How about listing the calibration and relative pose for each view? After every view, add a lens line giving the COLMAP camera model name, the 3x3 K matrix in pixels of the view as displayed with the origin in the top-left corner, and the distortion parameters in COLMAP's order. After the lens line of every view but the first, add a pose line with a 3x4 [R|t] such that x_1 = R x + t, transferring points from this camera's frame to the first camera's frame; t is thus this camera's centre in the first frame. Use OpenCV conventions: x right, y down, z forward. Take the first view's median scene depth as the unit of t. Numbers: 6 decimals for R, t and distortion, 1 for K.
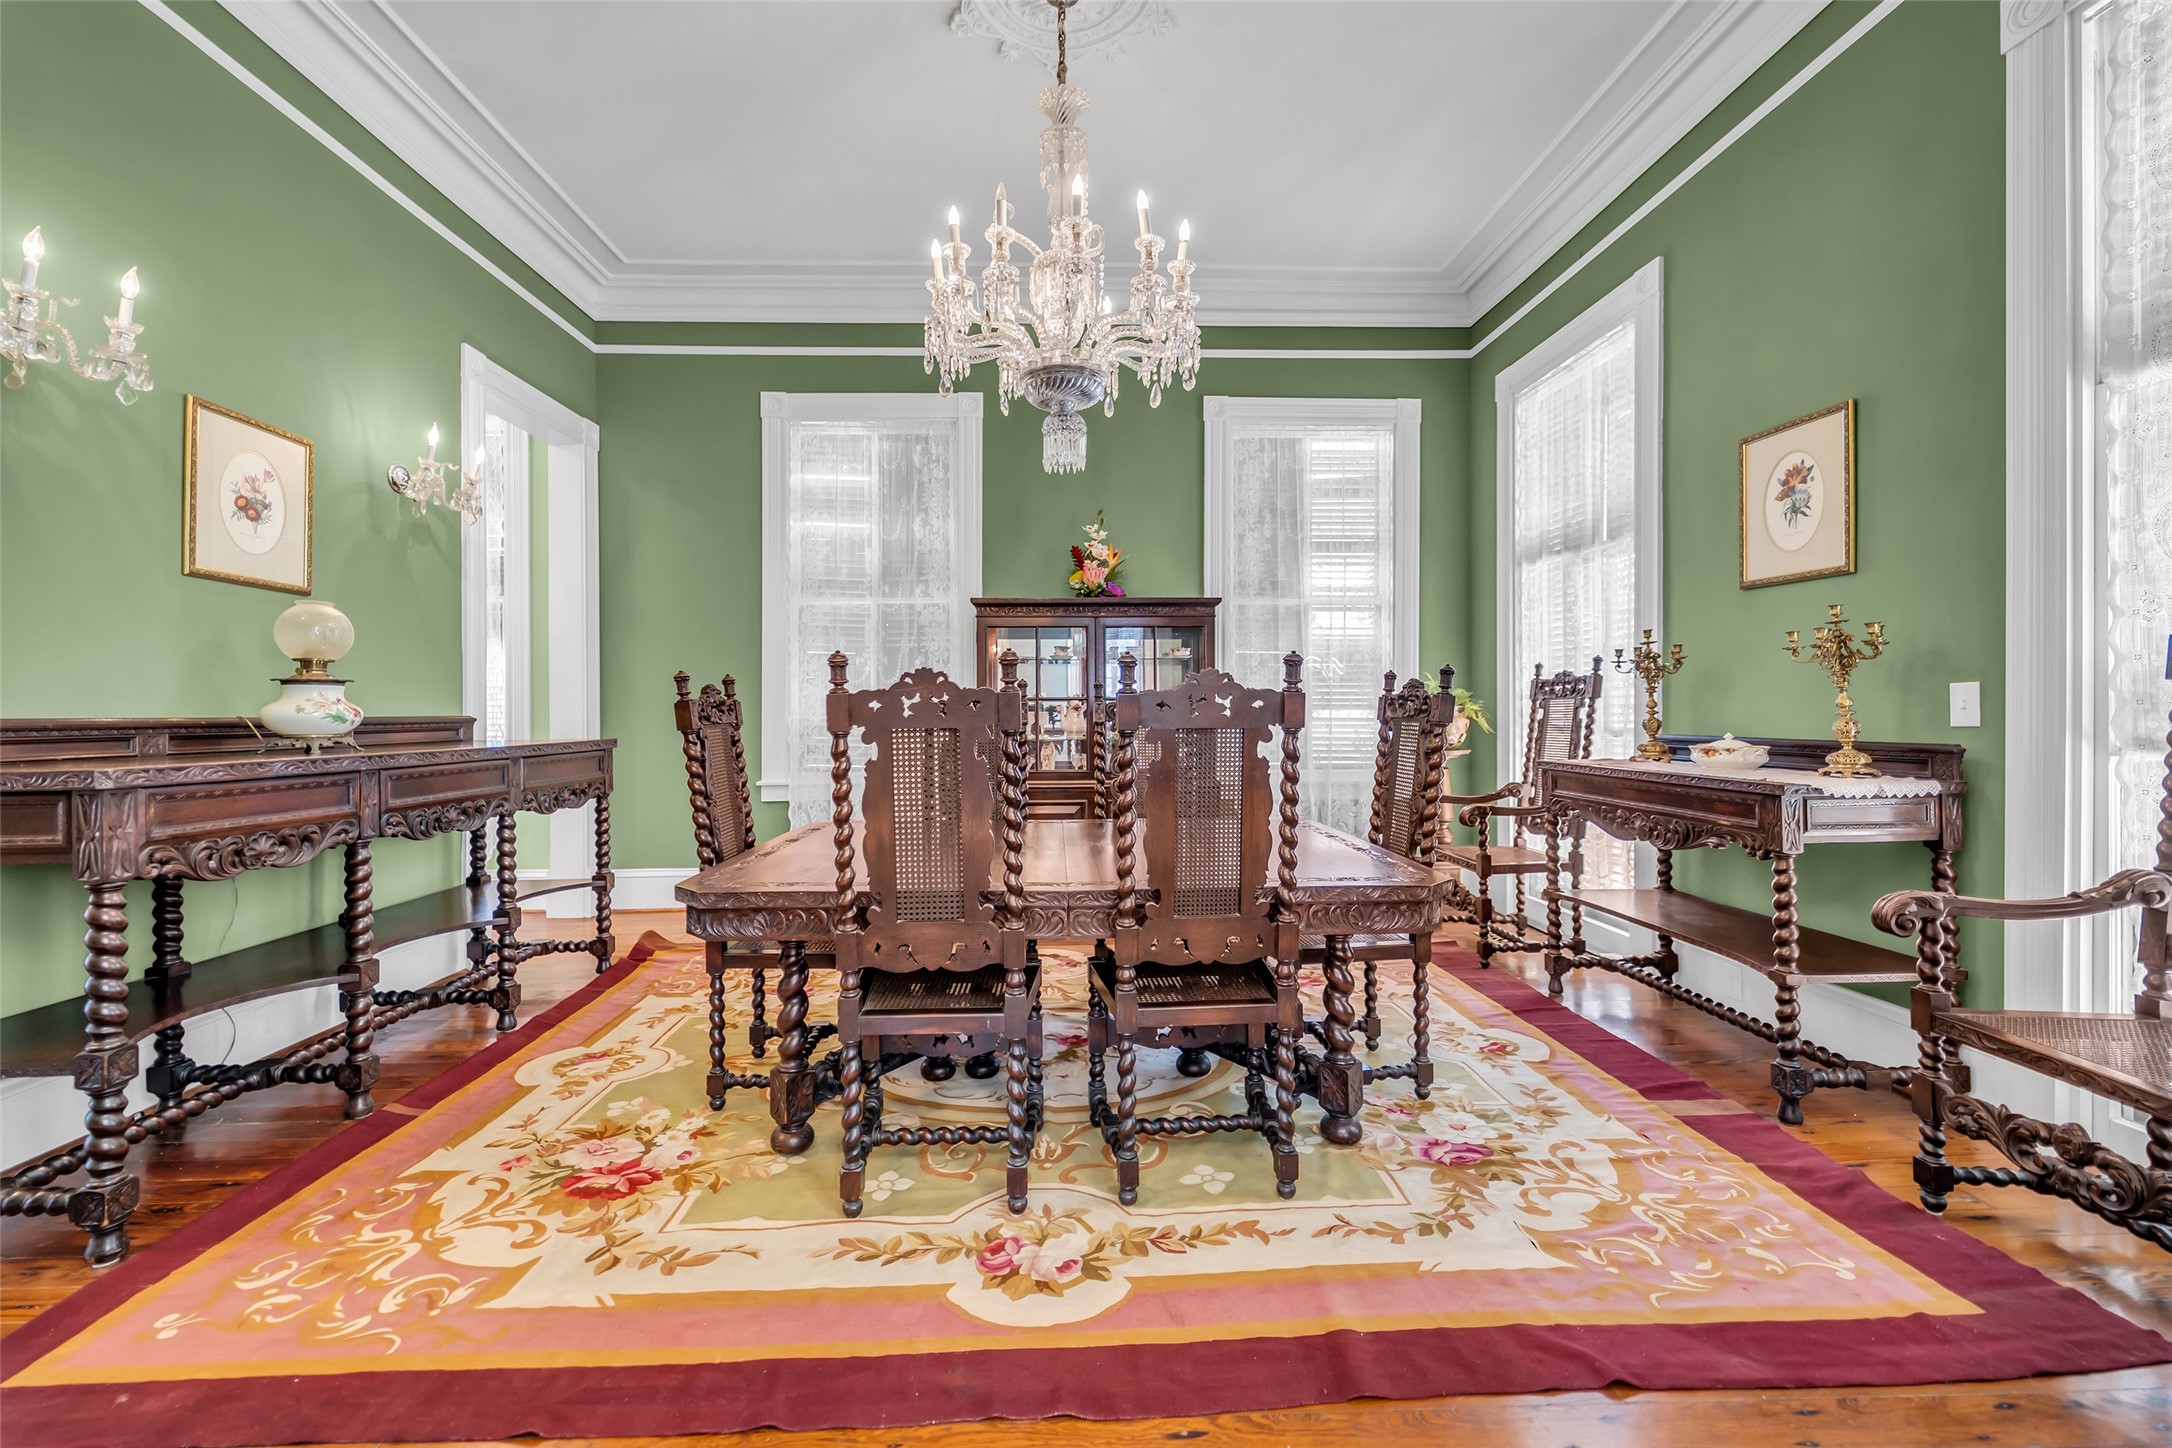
lens RADIAL K [[883.9, 0, 1073.5], [0, 883.9, 709.9], [0, 0, 1]] dist [0.004125, -0.002336]
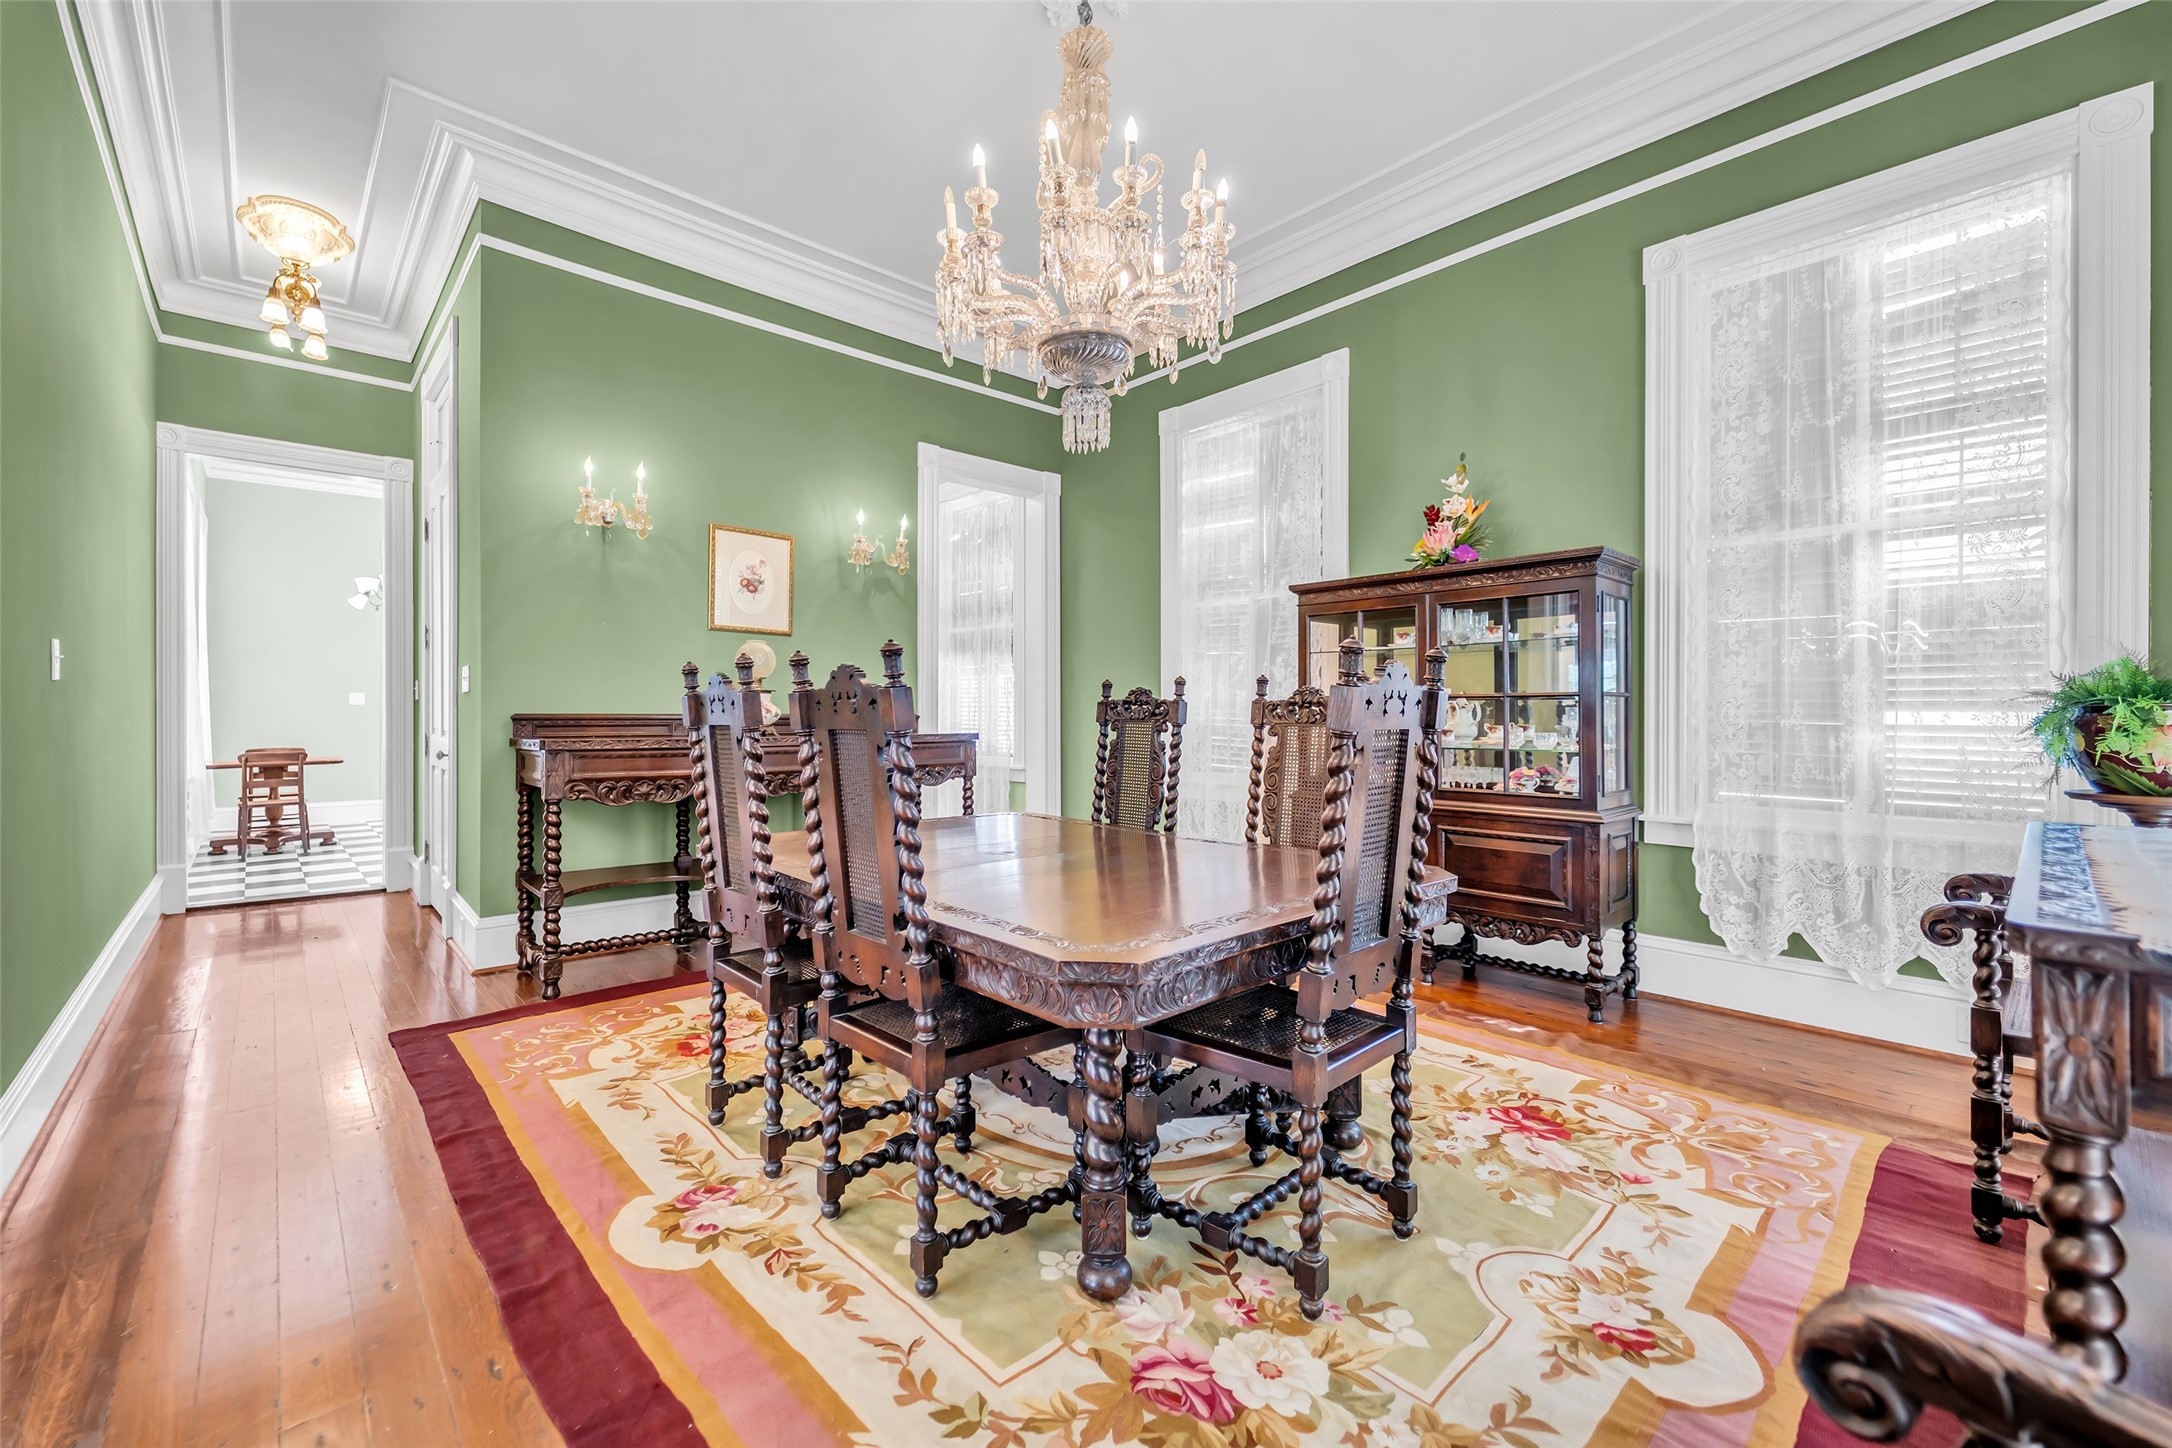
lens RADIAL K [[883.9, 0, 1077.7], [0, 883.9, 710.3], [0, 0, 1]] dist [0.004125, -0.002336]
pose [[0.646715, 0.000765, -0.762731, 0.585863], [-0.002277, 0.999997, -0.000928, 0.001819], [0.762728, 0.002336, 0.646715, 0.346033]]
